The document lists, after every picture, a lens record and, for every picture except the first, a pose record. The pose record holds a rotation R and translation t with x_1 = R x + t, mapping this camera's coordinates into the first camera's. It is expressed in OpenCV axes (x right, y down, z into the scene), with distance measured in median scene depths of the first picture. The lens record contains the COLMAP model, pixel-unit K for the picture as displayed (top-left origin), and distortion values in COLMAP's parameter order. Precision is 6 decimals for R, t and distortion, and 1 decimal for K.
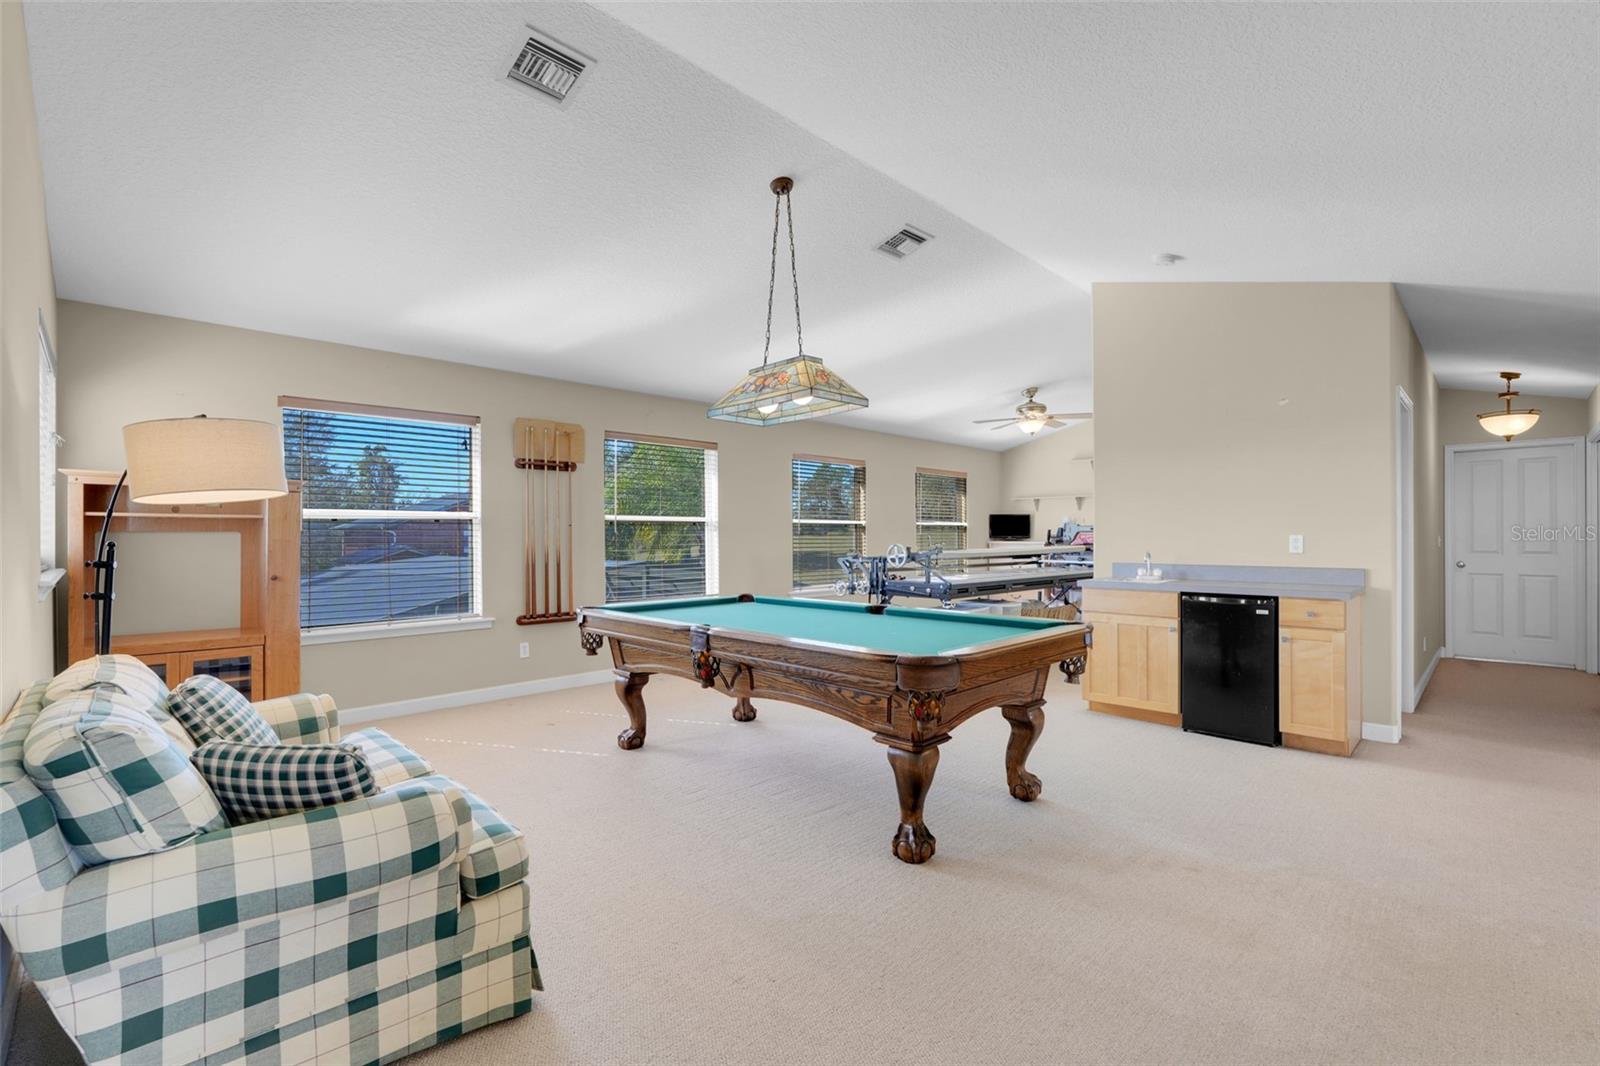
lens RADIAL K [[700.8, 0, 805.8], [0, 700.8, 526.8], [0, 0, 1]] dist [-0.009593, 0.002685]
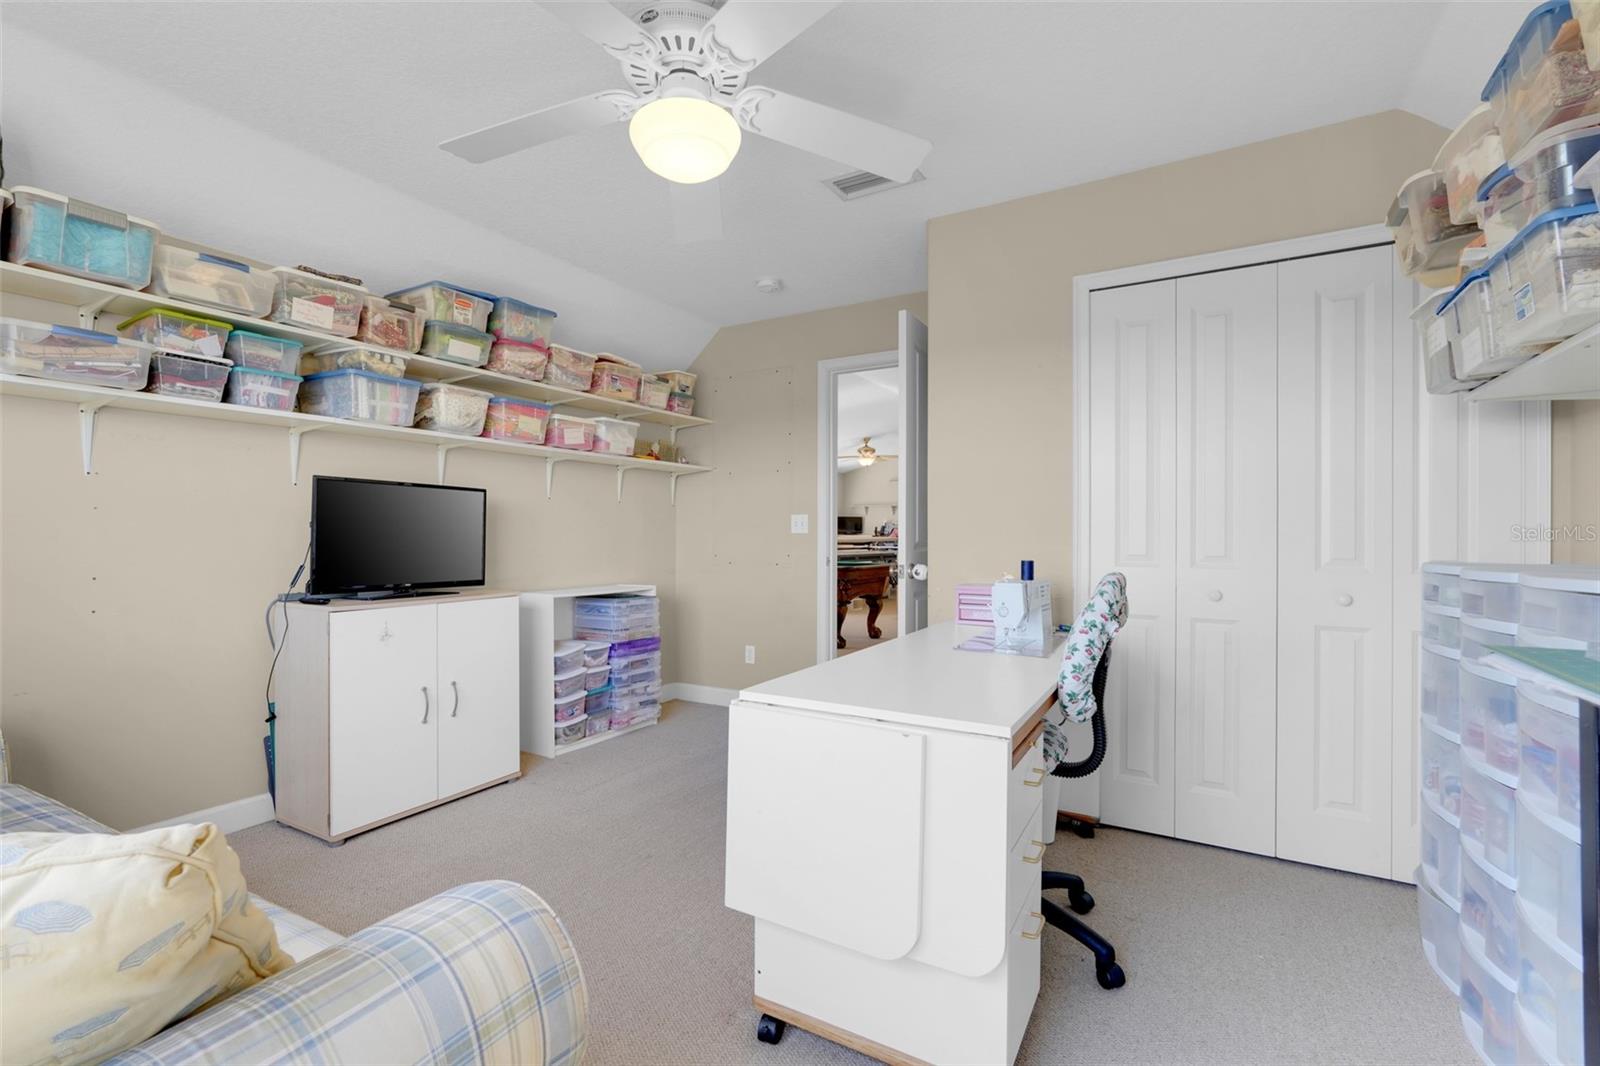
lens RADIAL K [[700.8, 0, 803.9], [0, 700.8, 530.2], [0, 0, 1]] dist [-0.009593, 0.002685]
pose [[0.968237, 0.009409, 0.249855, -0.211807], [-0.010940, 0.999929, 0.004738, 0.005979], [-0.249793, -0.007321, 0.968272, -0.508163]]
